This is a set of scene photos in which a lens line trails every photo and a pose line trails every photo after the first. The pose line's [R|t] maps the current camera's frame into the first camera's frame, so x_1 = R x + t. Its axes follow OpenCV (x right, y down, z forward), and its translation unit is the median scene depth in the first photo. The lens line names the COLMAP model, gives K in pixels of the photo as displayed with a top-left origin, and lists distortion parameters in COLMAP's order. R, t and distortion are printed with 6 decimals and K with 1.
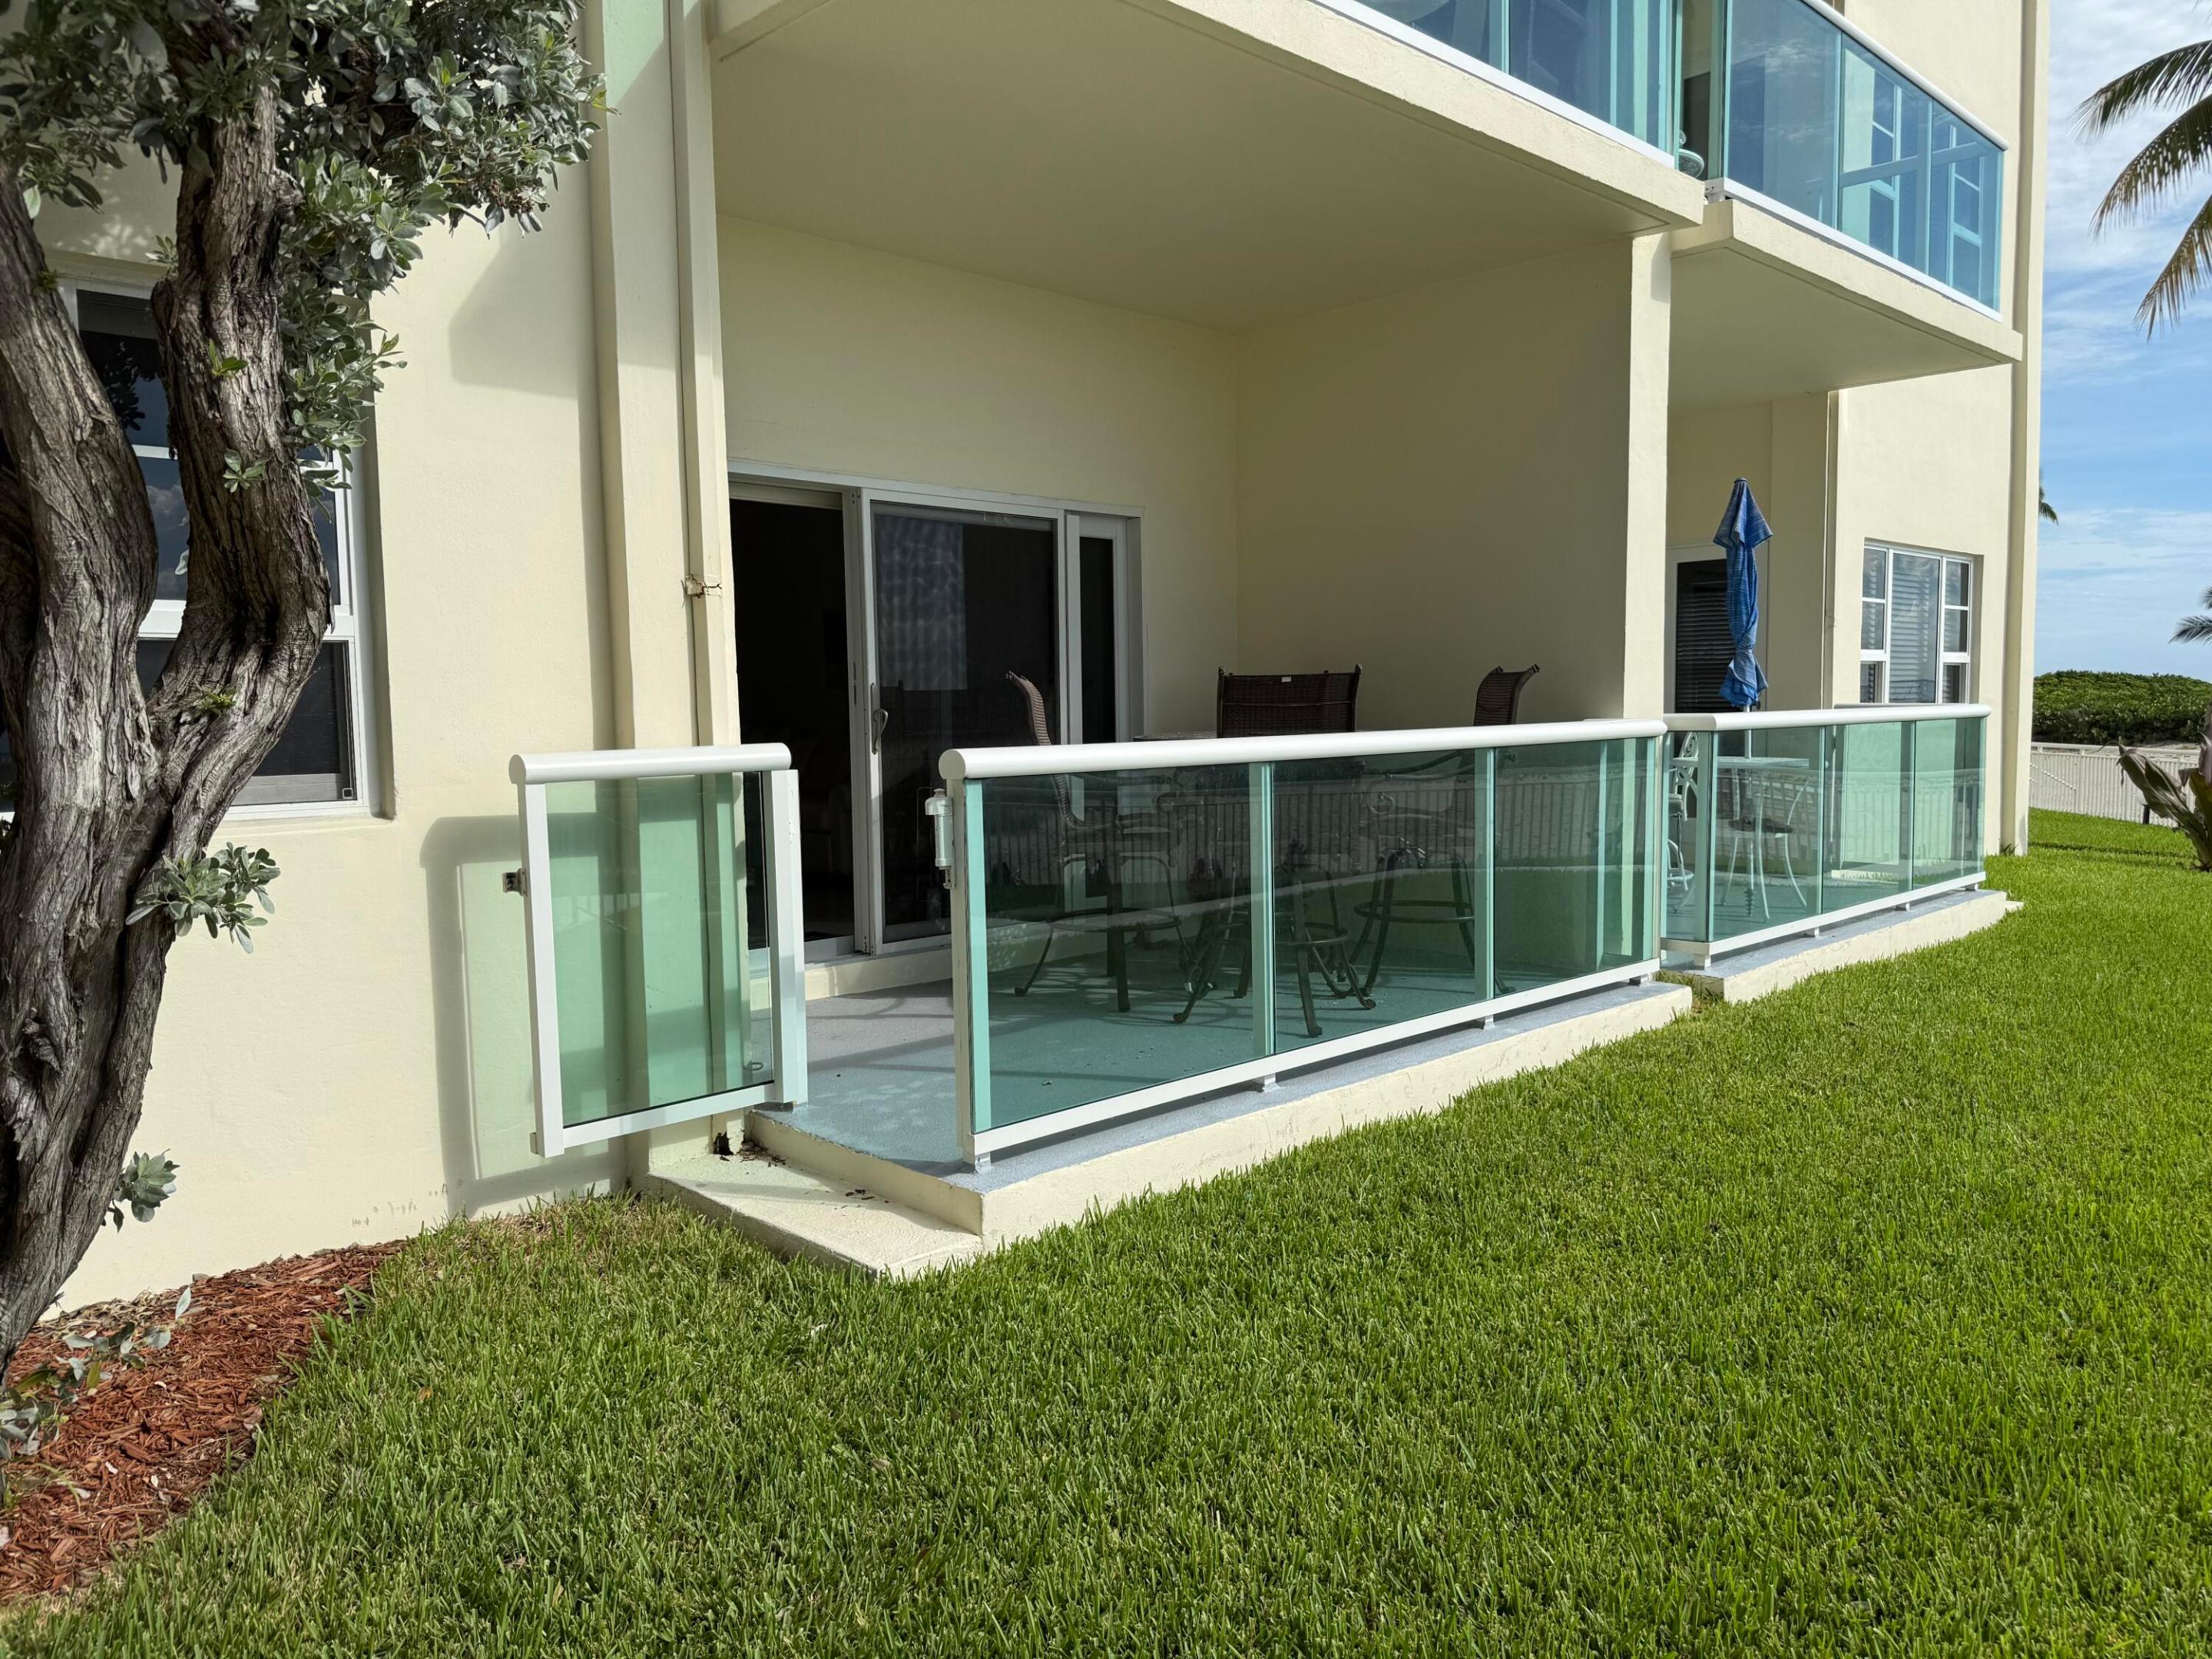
lens RADIAL K [[1539.8, 0, 1106.0], [0, 1539.8, 829.5], [0, 0, 1]] dist [0.045978, -0.153569]
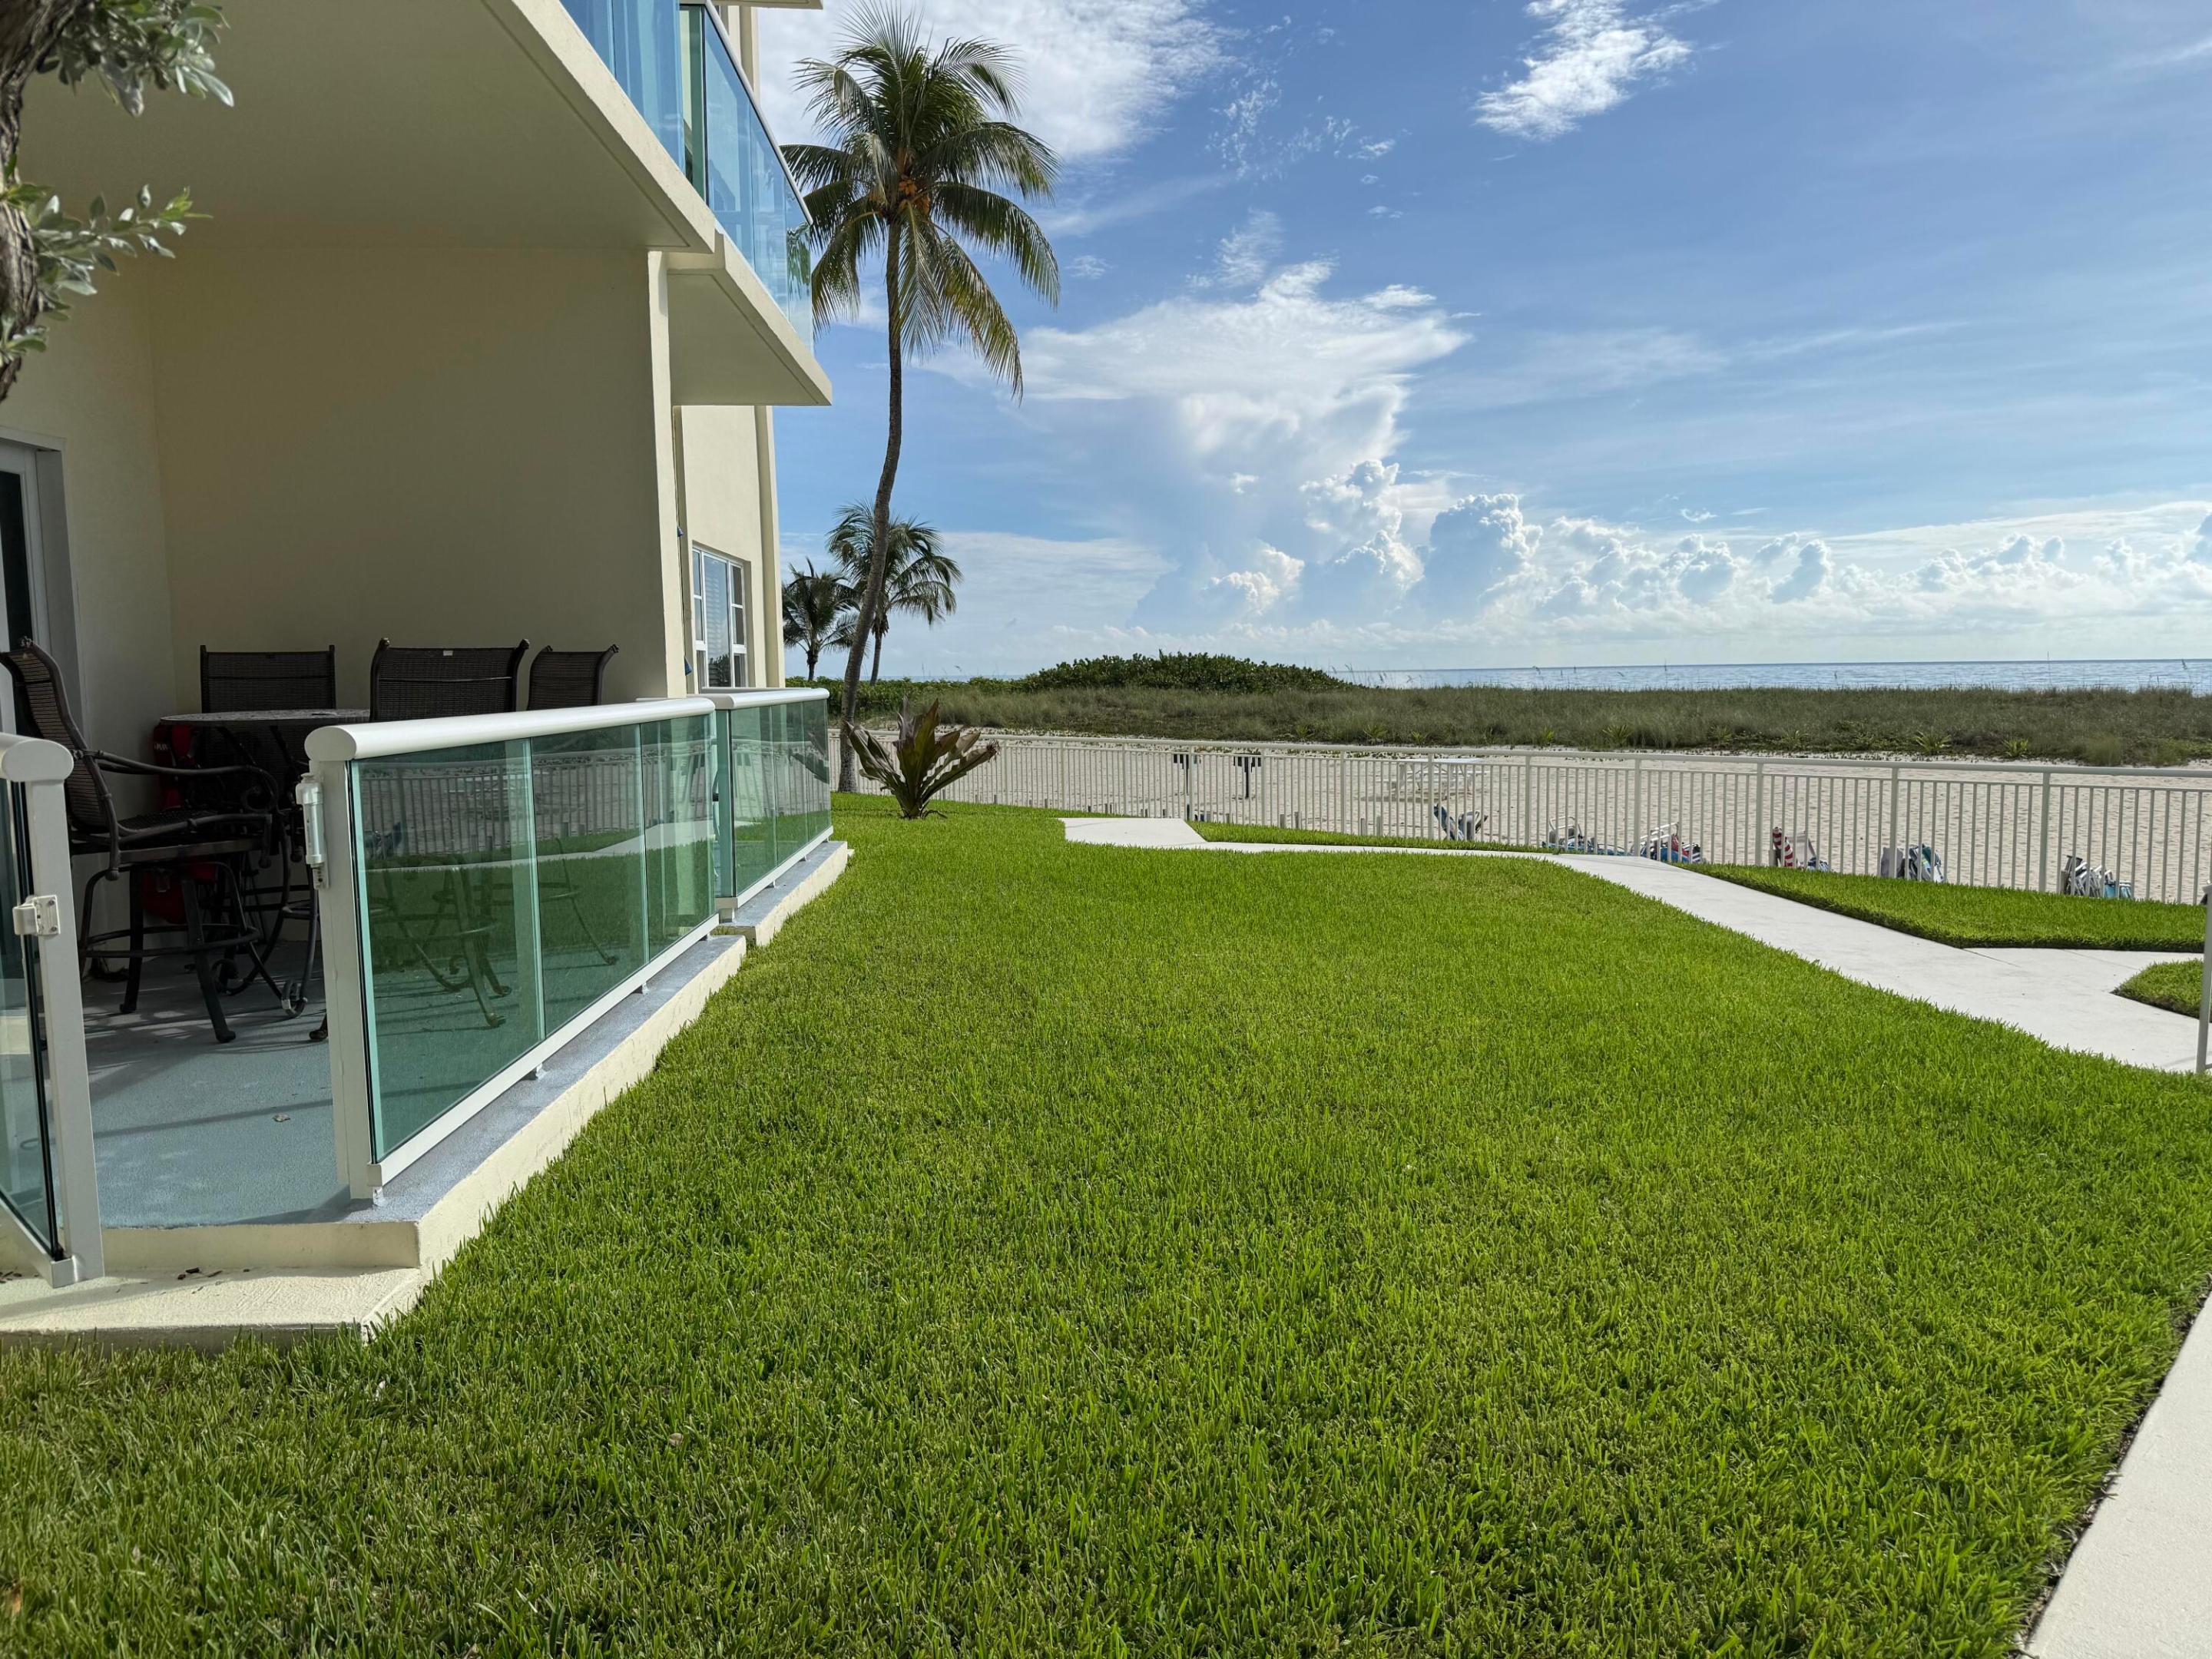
lens RADIAL K [[1539.8, 0, 1106.0], [0, 1539.8, 829.5], [0, 0, 1]] dist [0.045978, -0.153569]
pose [[0.653016, -0.071254, 0.753985, -0.380023], [0.068289, 0.997049, 0.035080, 0.004245], [-0.754259, 0.028581, 0.655955, 0.082870]]
